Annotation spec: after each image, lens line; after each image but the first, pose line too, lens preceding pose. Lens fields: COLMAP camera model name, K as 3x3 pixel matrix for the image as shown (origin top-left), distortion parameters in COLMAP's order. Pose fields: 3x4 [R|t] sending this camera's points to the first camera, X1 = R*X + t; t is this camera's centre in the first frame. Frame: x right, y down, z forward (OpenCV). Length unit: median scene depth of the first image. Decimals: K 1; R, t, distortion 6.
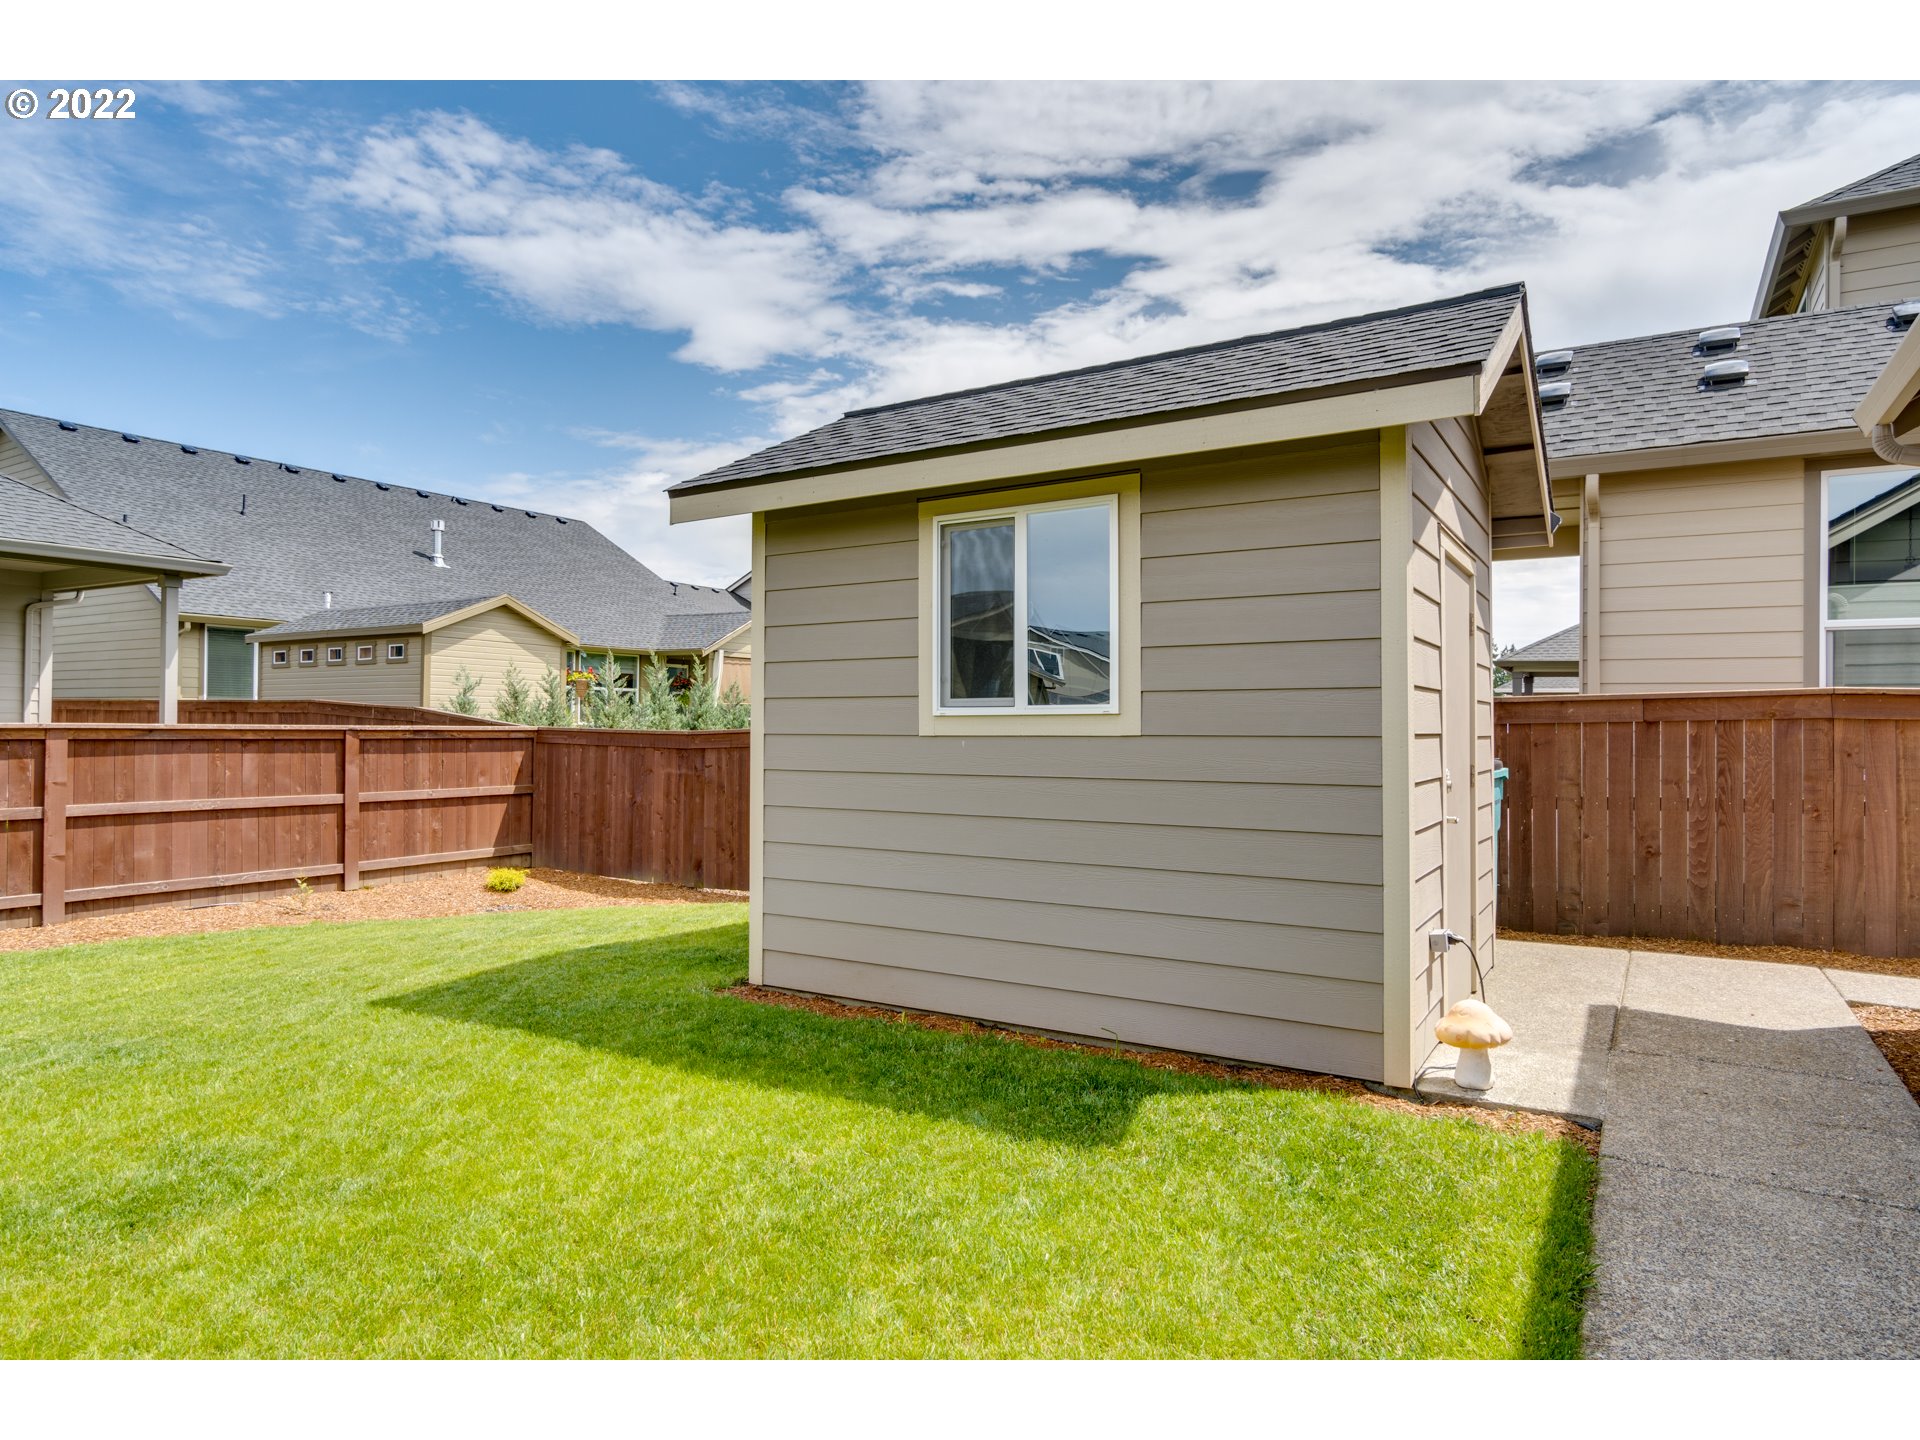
lens RADIAL K [[1080.8, 0, 972.9], [0, 1080.8, 717.0], [0, 0, 1]] dist [-0.018225, -0.002032]
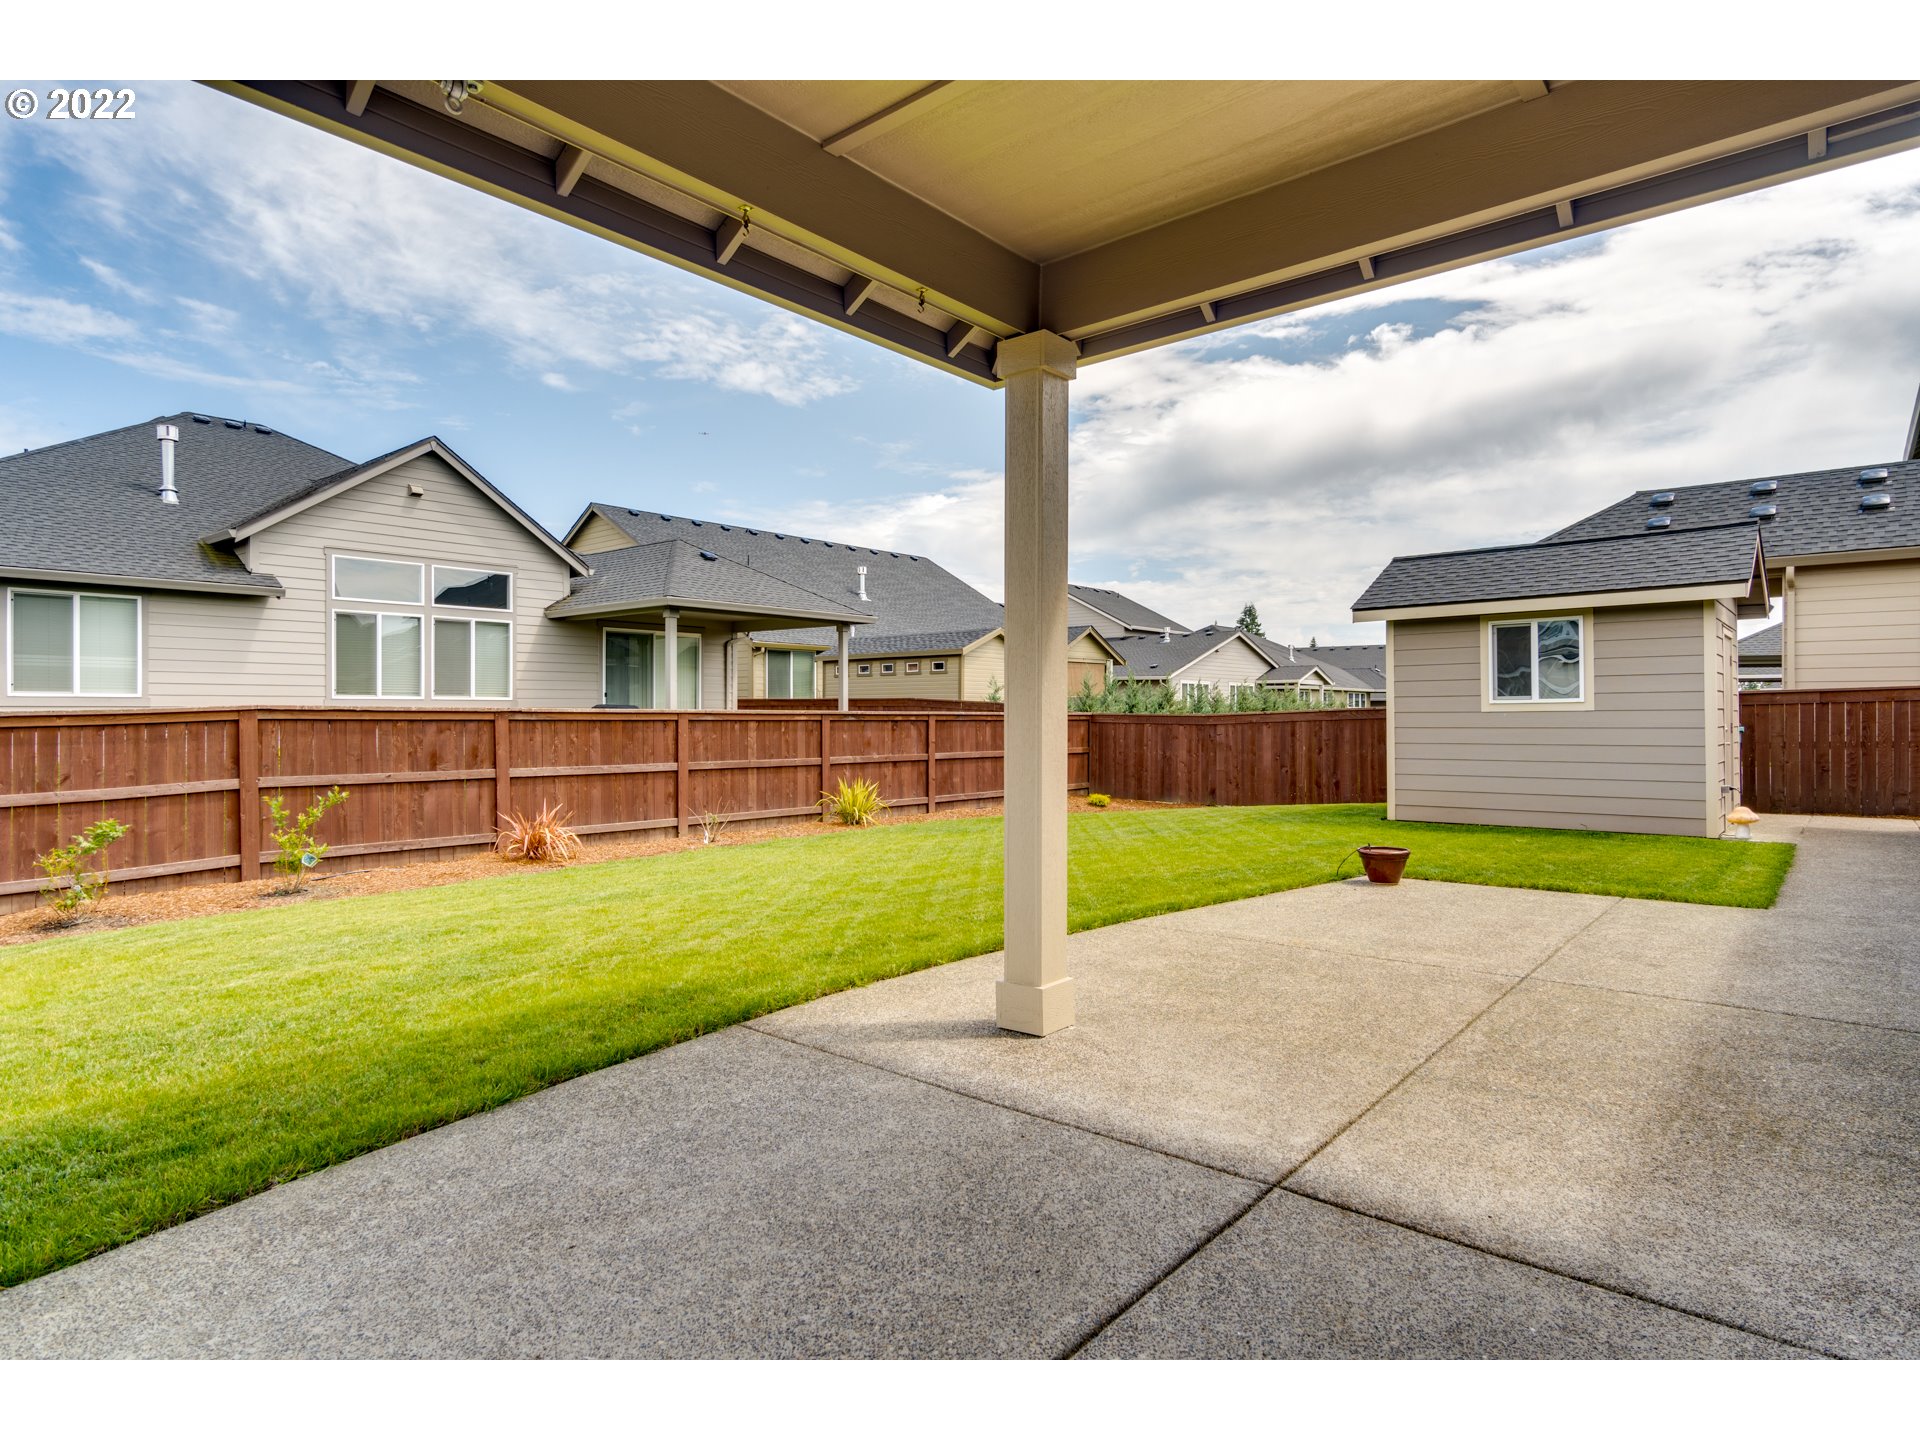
lens RADIAL K [[1027.3, 0, 954.4], [0, 1027.3, 711.0], [0, 0, 1]] dist [-0.012410, 0.000705]
pose [[0.986588, -0.009193, -0.162973, -0.397919], [0.010112, 0.999937, 0.004811, -0.003837], [0.162918, -0.006395, 0.986619, -0.688555]]
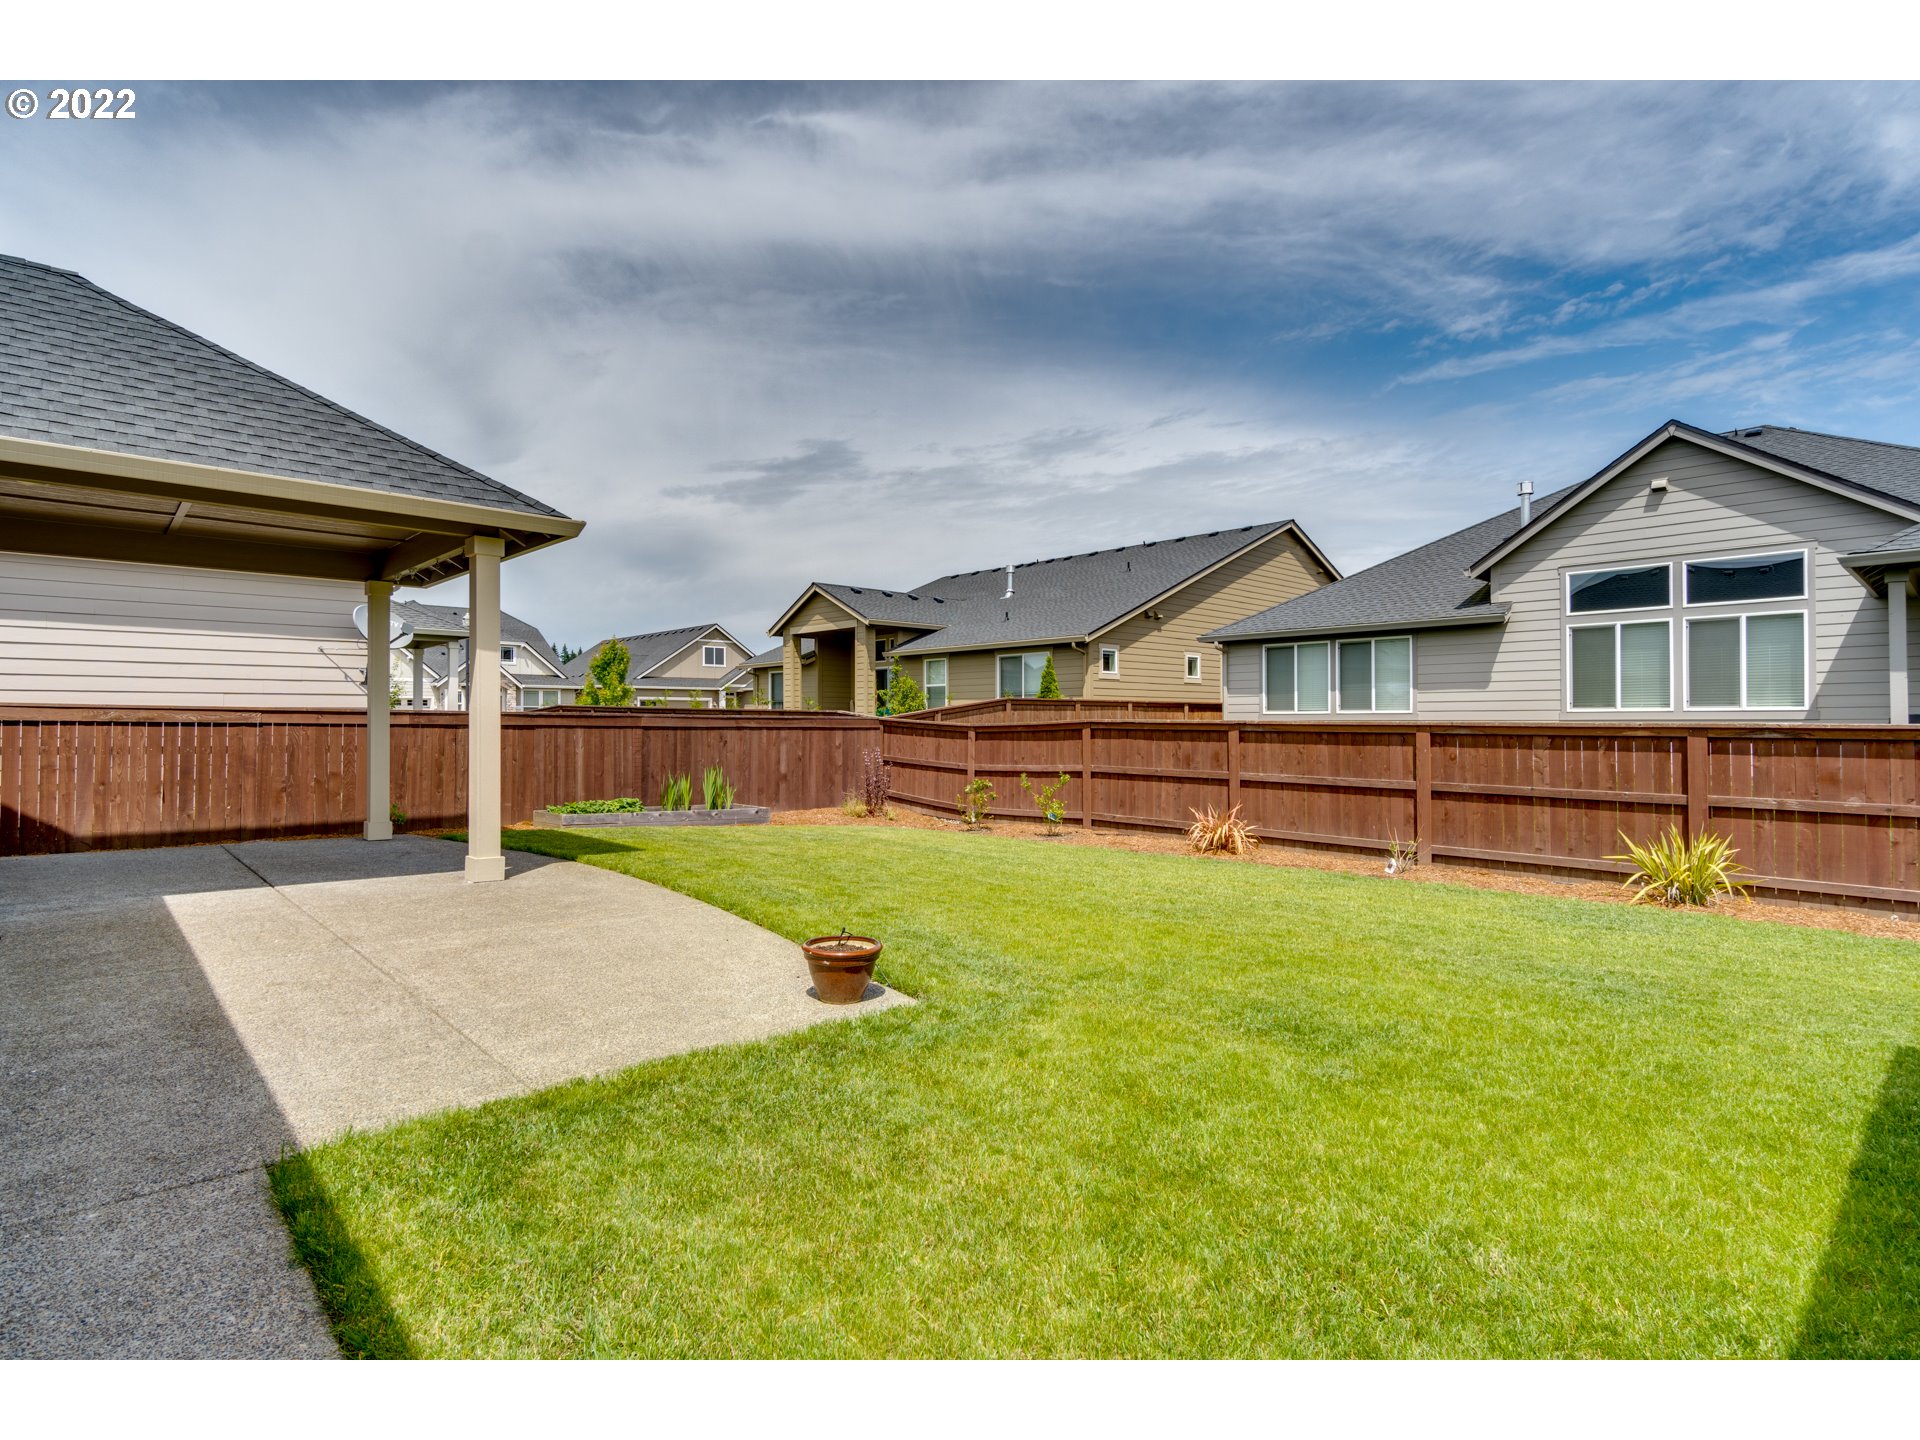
lens RADIAL K [[980.1, 0, 971.5], [0, 980.1, 729.0], [0, 0, 1]] dist [-0.035406, -0.000666]
pose [[-0.307597, -0.003161, -0.951511, 0.185904], [0.005256, 0.999974, -0.005021, 0.006492], [0.951502, -0.006546, -0.307573, 0.300139]]
